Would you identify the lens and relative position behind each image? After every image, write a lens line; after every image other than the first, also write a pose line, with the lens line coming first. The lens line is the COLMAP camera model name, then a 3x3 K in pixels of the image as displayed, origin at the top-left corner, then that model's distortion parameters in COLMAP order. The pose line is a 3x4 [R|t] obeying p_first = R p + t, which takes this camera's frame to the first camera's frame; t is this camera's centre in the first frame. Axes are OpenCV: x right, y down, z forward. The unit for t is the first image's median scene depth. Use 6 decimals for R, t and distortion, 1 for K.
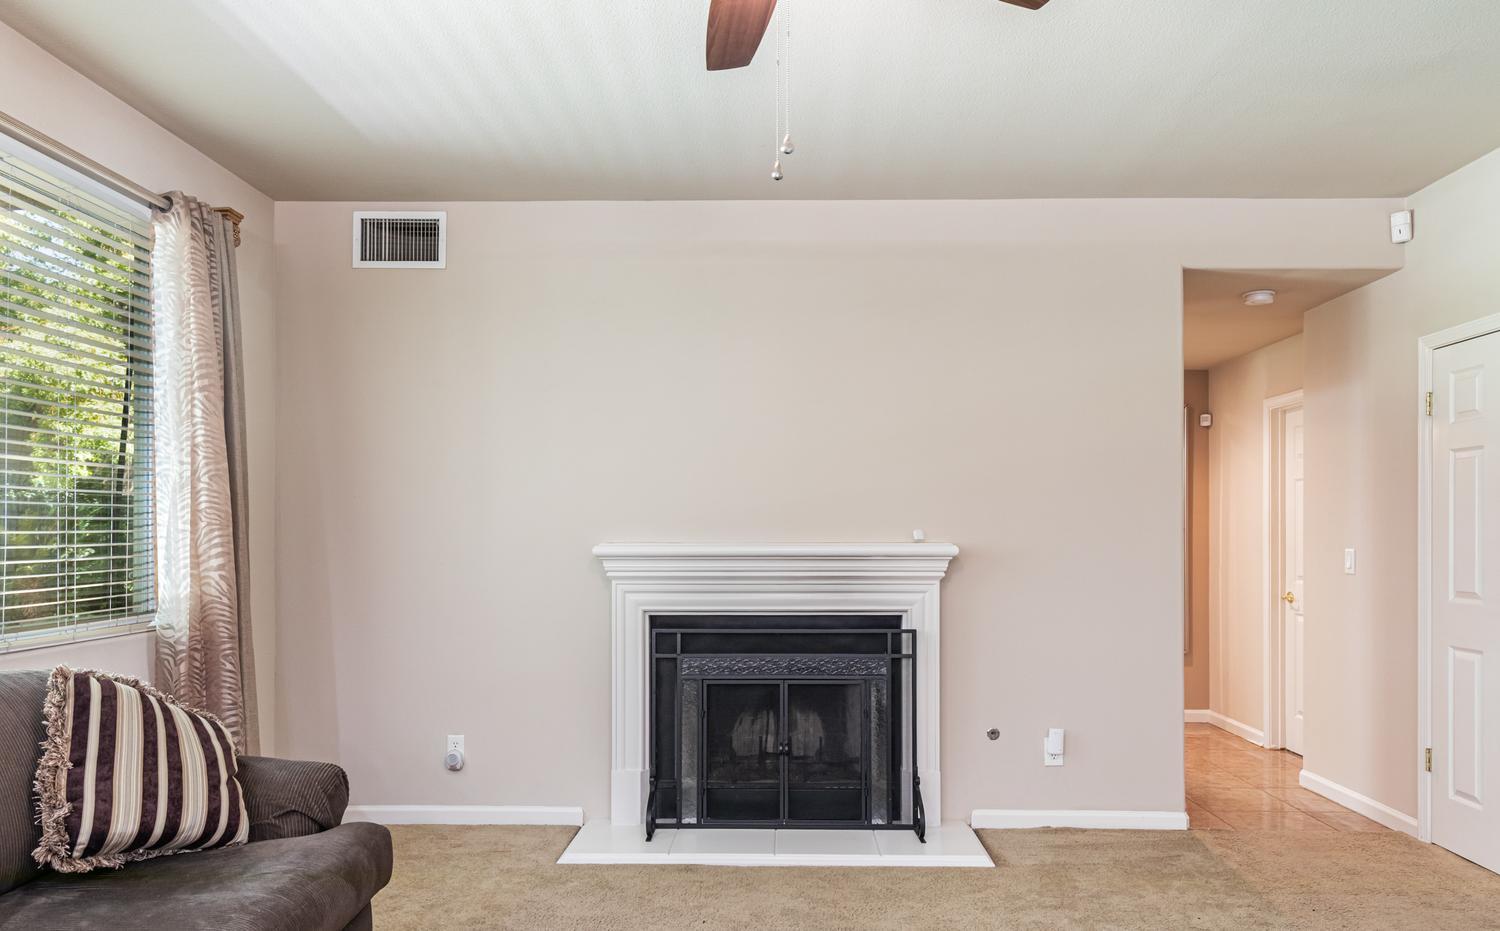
lens RADIAL K [[993.8, 0, 764.3], [0, 993.8, 529.5], [0, 0, 1]] dist [0.003508, -0.000172]
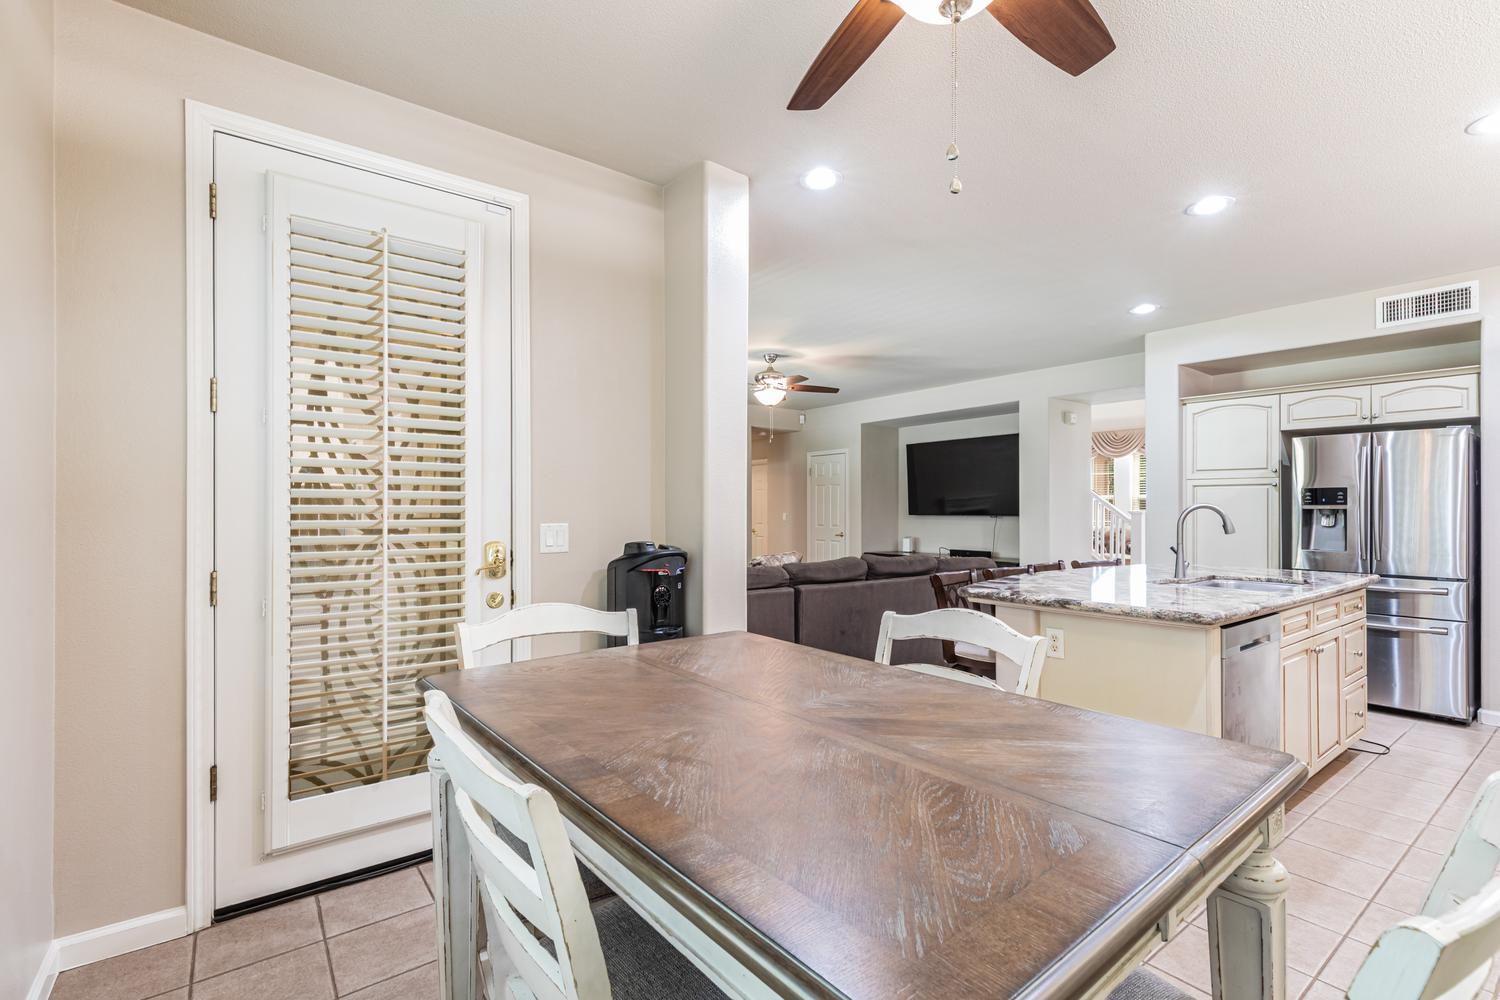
lens RADIAL K [[682.5, 0, 755.9], [0, 682.5, 507.9], [0, 0, 1]] dist [0.004688, -0.000195]
pose [[0.780981, -0.002399, 0.624551, -0.970613], [0.000405, 0.999994, 0.003335, -0.006446], [-0.624555, -0.002351, 0.780977, -0.750428]]
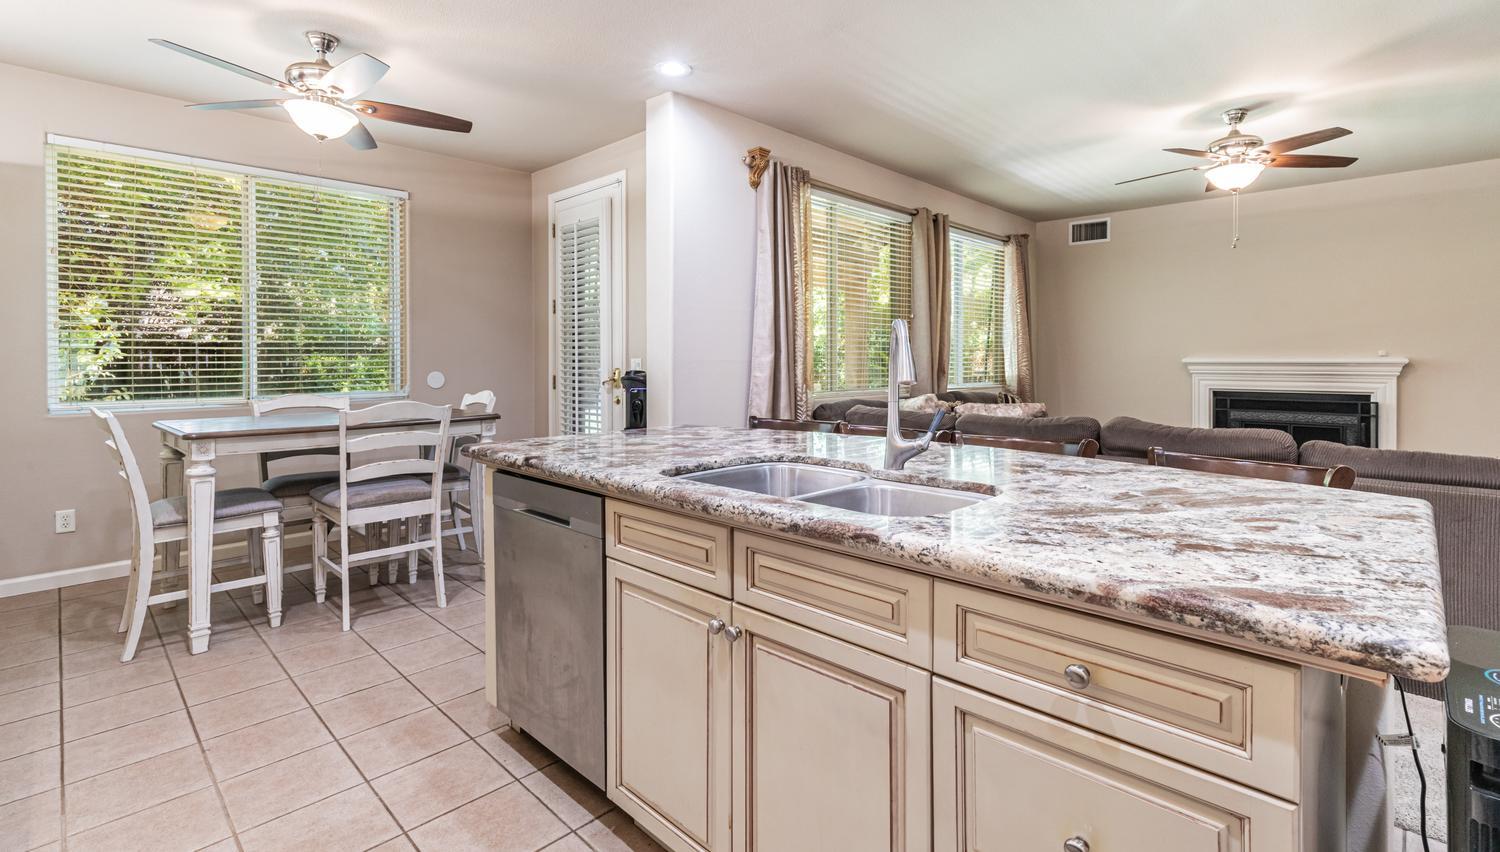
lens RADIAL K [[676.9, 0, 756.1], [0, 676.9, 362.8], [0, 0, 1]] dist [0.004359, 0.000438]
pose [[0.729580, 0.003461, -0.683887, 0.173052], [0.004033, 0.999948, 0.009362, 0.007584], [0.683884, -0.009589, 0.729528, -0.777470]]
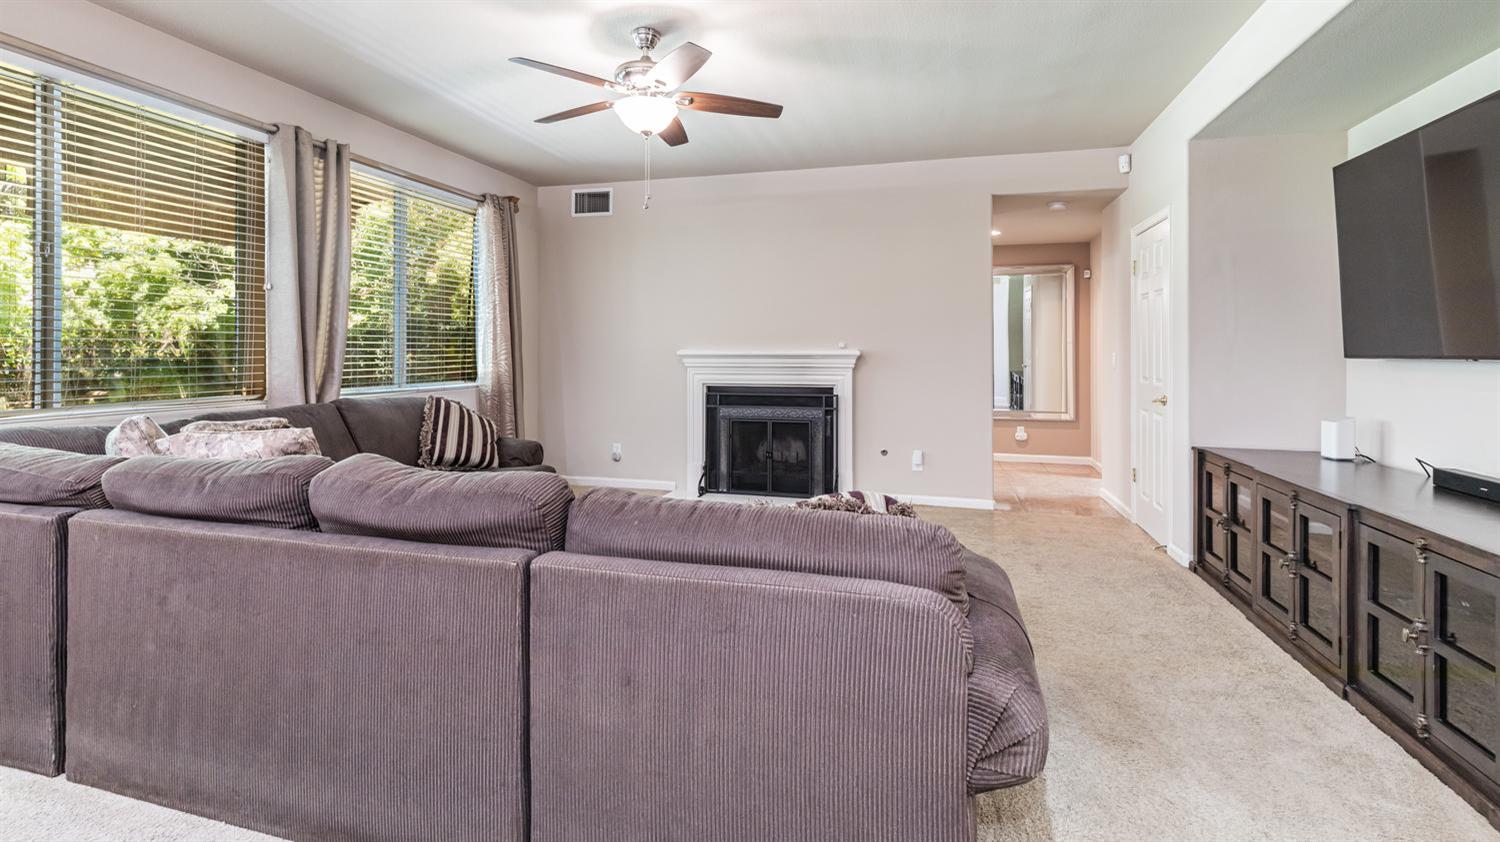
lens RADIAL K [[675.9, 0, 749.5], [0, 675.9, 346.2], [0, 0, 1]] dist [0.004658, 0.000266]
pose [[0.969899, -0.001992, -0.243498, 0.302119], [0.001771, 0.999998, -0.001126, 0.009400], [0.243499, 0.000661, 0.969901, -0.289240]]
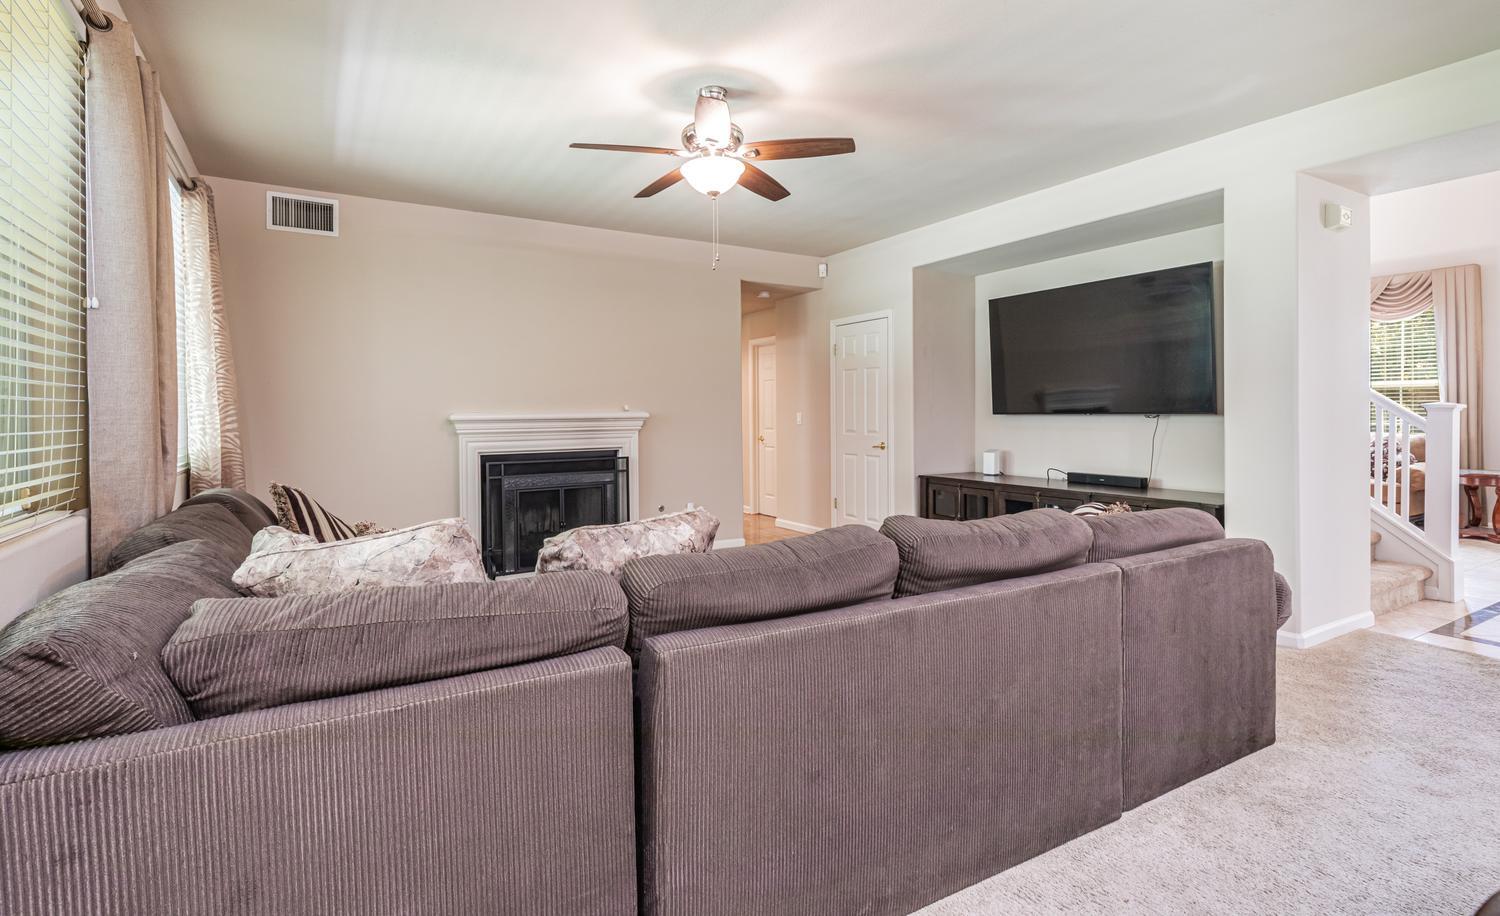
lens RADIAL K [[701.2, 0, 719.6], [0, 701.2, 412.9], [0, 0, 1]] dist [0.006528, 0.000095]
pose [[0.858264, -0.008632, 0.513136, -0.391101], [0.006070, 0.999959, 0.006669, 0.008342], [-0.513172, -0.002609, 0.858282, -0.256401]]
